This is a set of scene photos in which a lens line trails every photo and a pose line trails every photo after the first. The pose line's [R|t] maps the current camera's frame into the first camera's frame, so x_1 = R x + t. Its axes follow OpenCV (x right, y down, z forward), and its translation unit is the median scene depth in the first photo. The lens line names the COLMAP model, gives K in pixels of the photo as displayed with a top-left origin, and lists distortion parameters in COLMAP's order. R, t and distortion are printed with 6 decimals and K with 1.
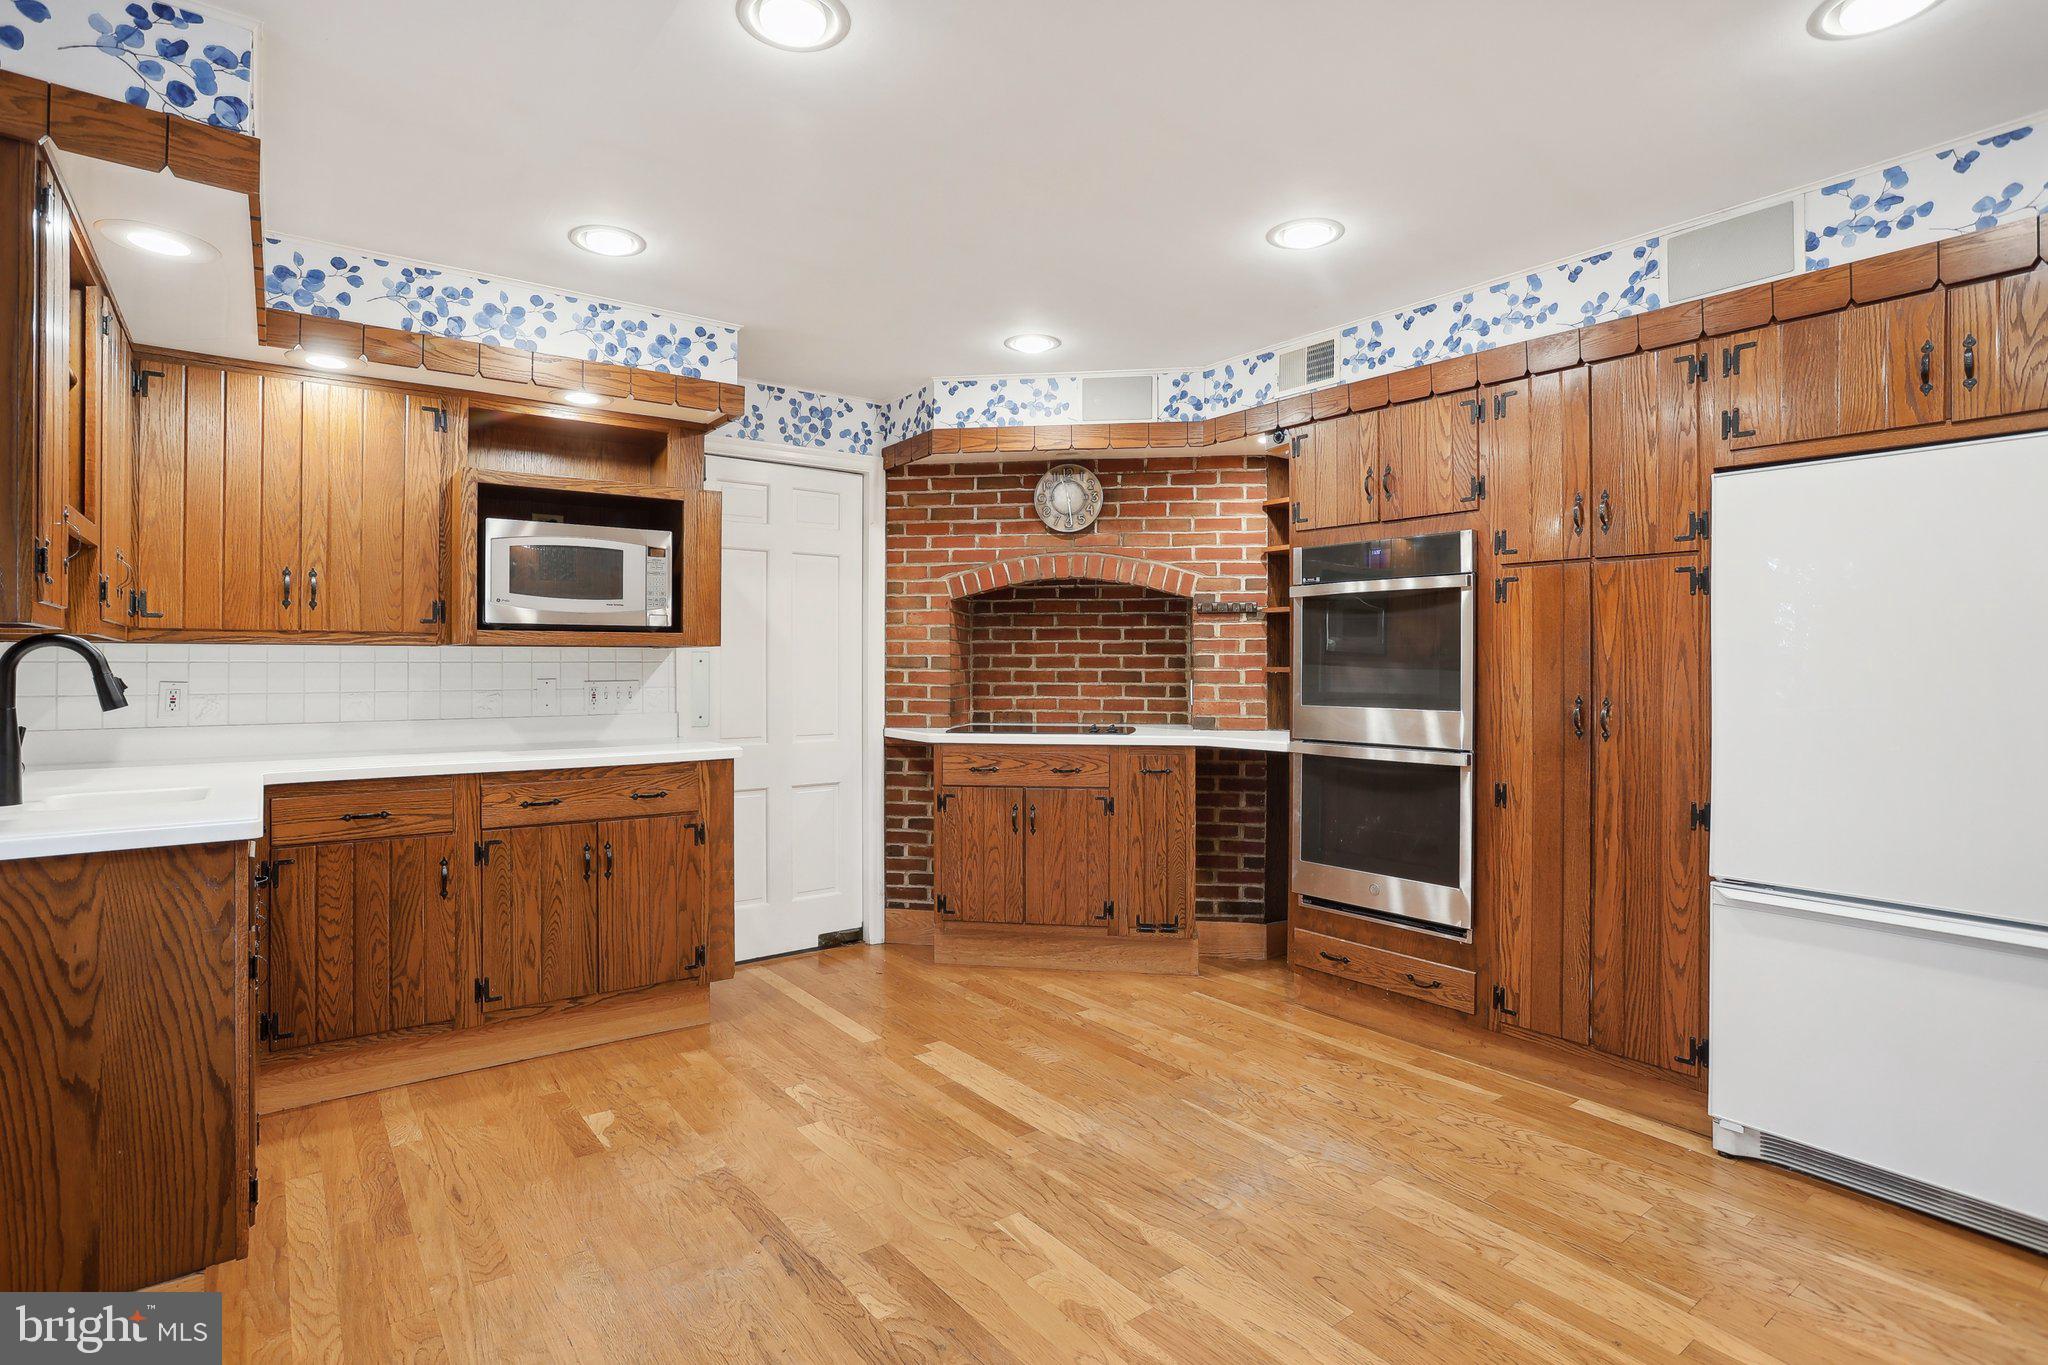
lens RADIAL K [[1014.3, 0, 1041.1], [0, 1014.3, 671.5], [0, 0, 1]] dist [-0.052185, 0.020655]
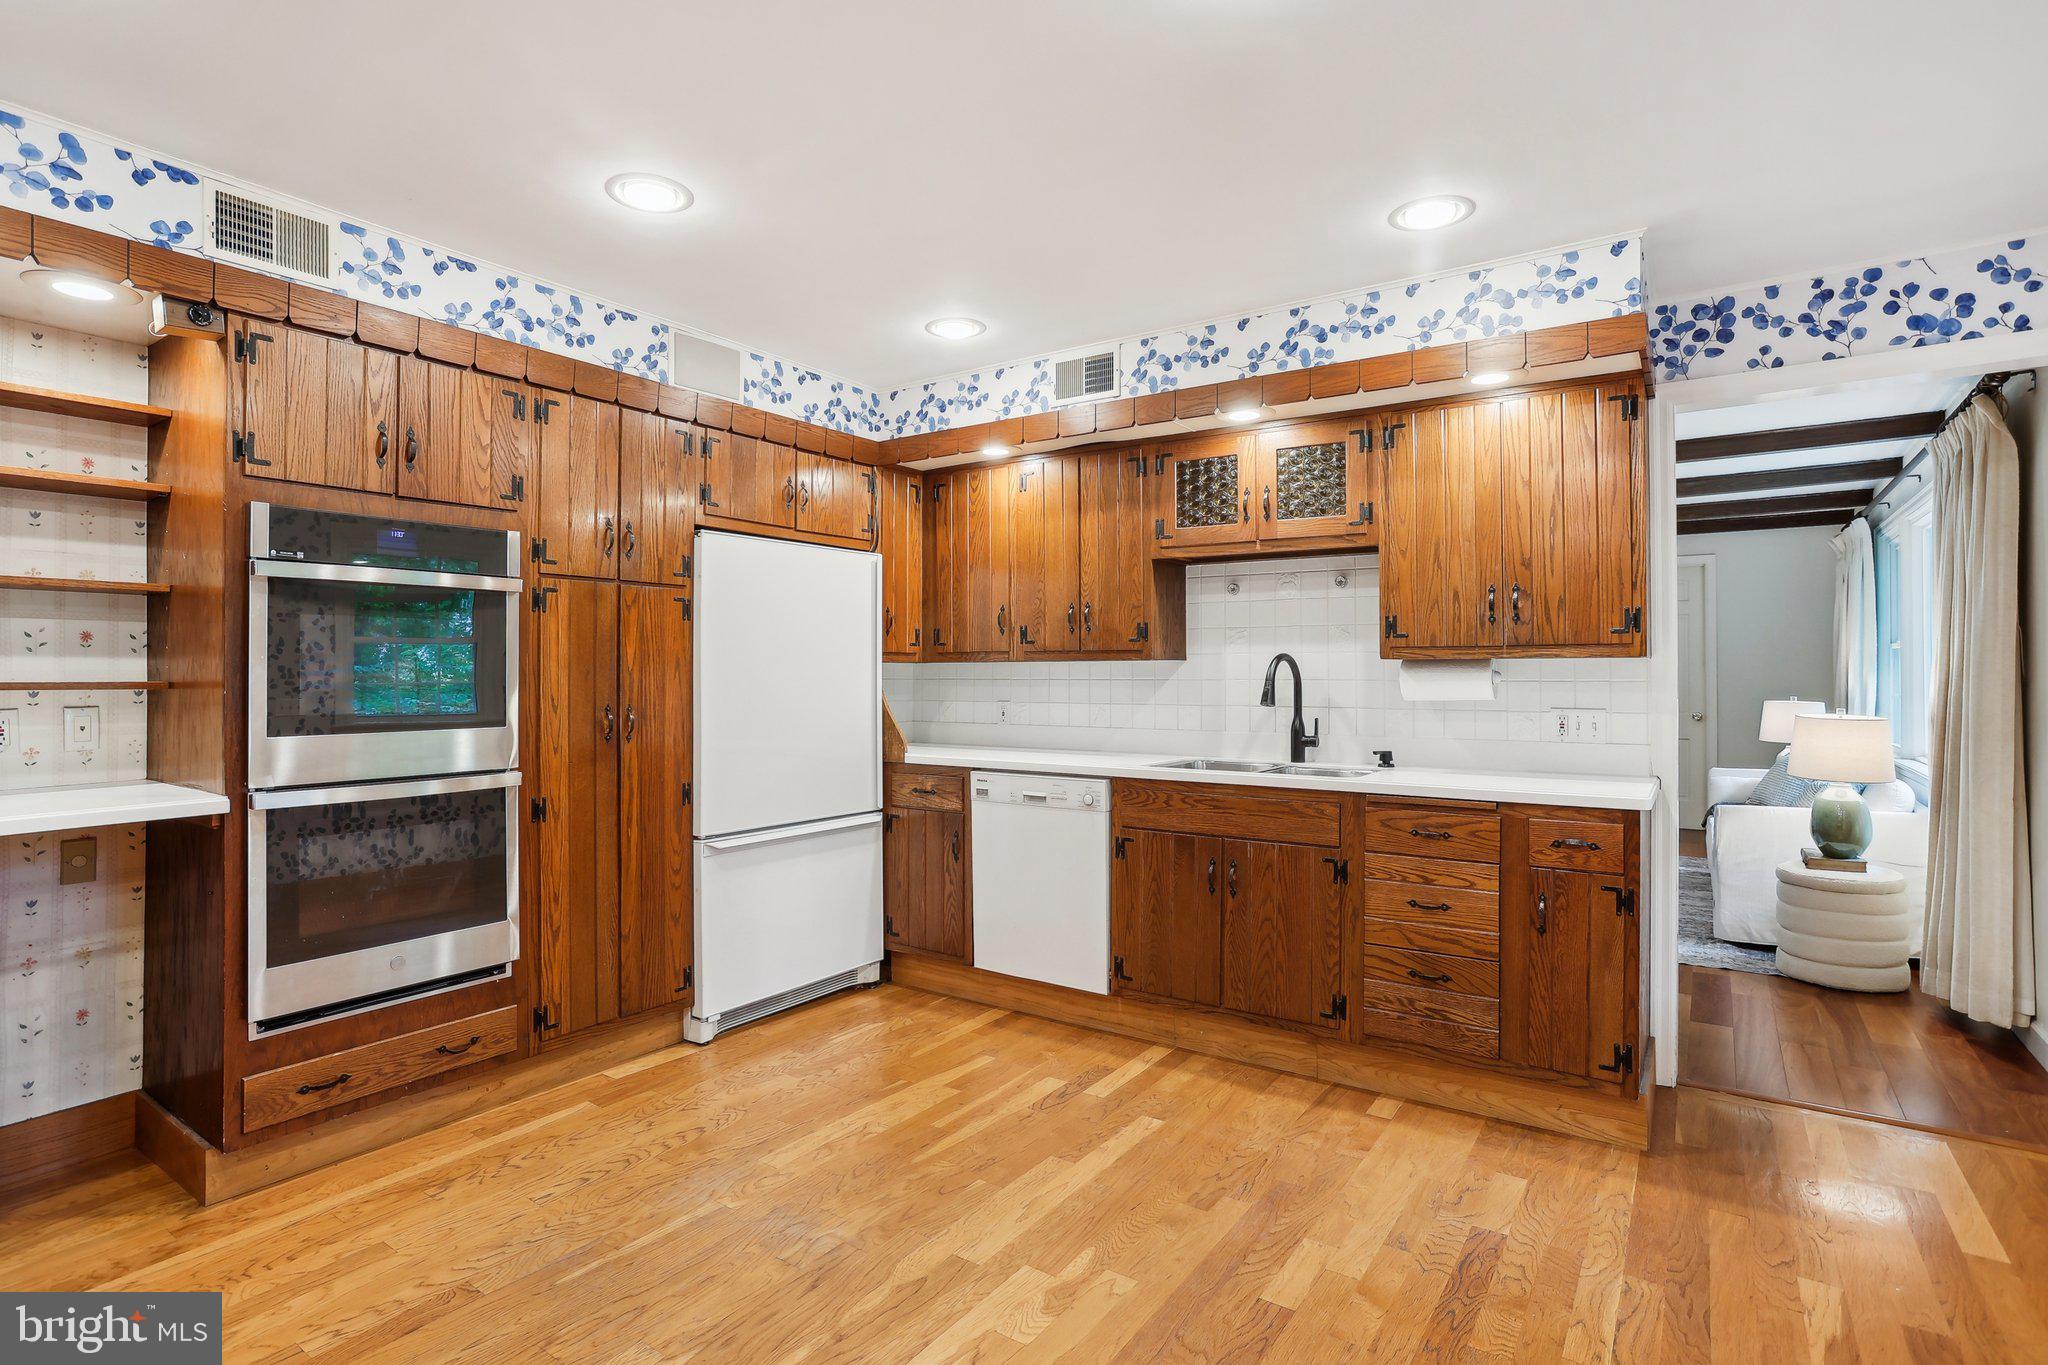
lens RADIAL K [[1014.3, 0, 982.0], [0, 1014.3, 656.6], [0, 0, 1]] dist [-0.052185, 0.020655]
pose [[-0.276624, 0.002849, 0.960974, -0.608030], [-0.002317, 0.999991, -0.003632, -0.023344], [-0.960976, -0.003231, -0.276614, 0.871057]]
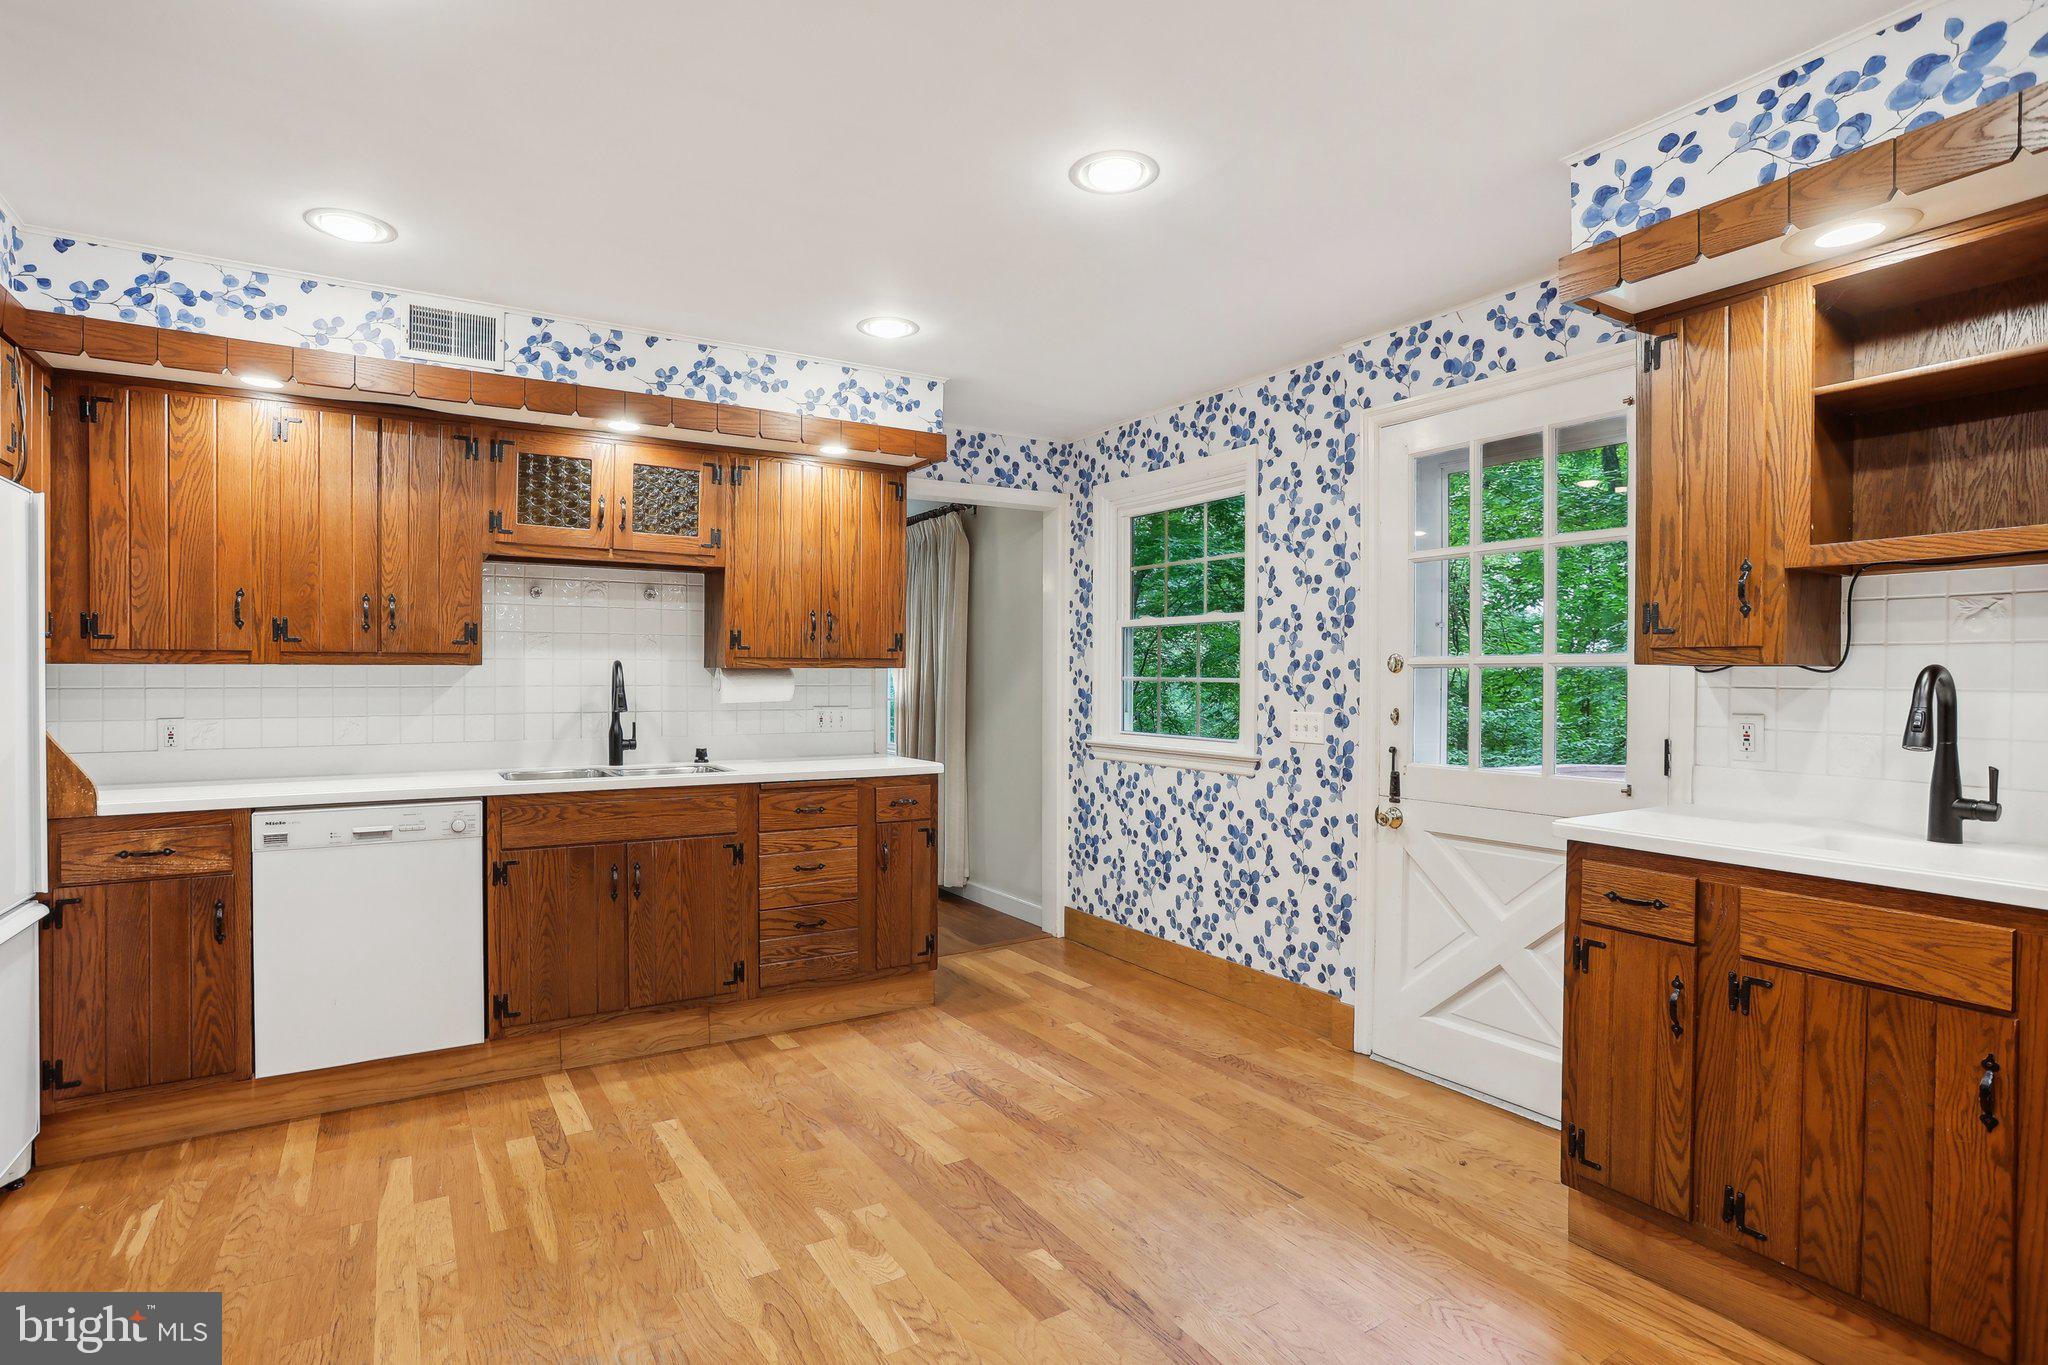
lens RADIAL K [[1014.3, 0, 985.6], [0, 1014.3, 678.2], [0, 0, 1]] dist [-0.052185, 0.020655]
pose [[-0.992316, -0.012962, 0.123045, -0.149995], [-0.012742, 0.999916, 0.002577, -0.019644], [-0.123068, 0.000989, -0.992398, 1.367840]]
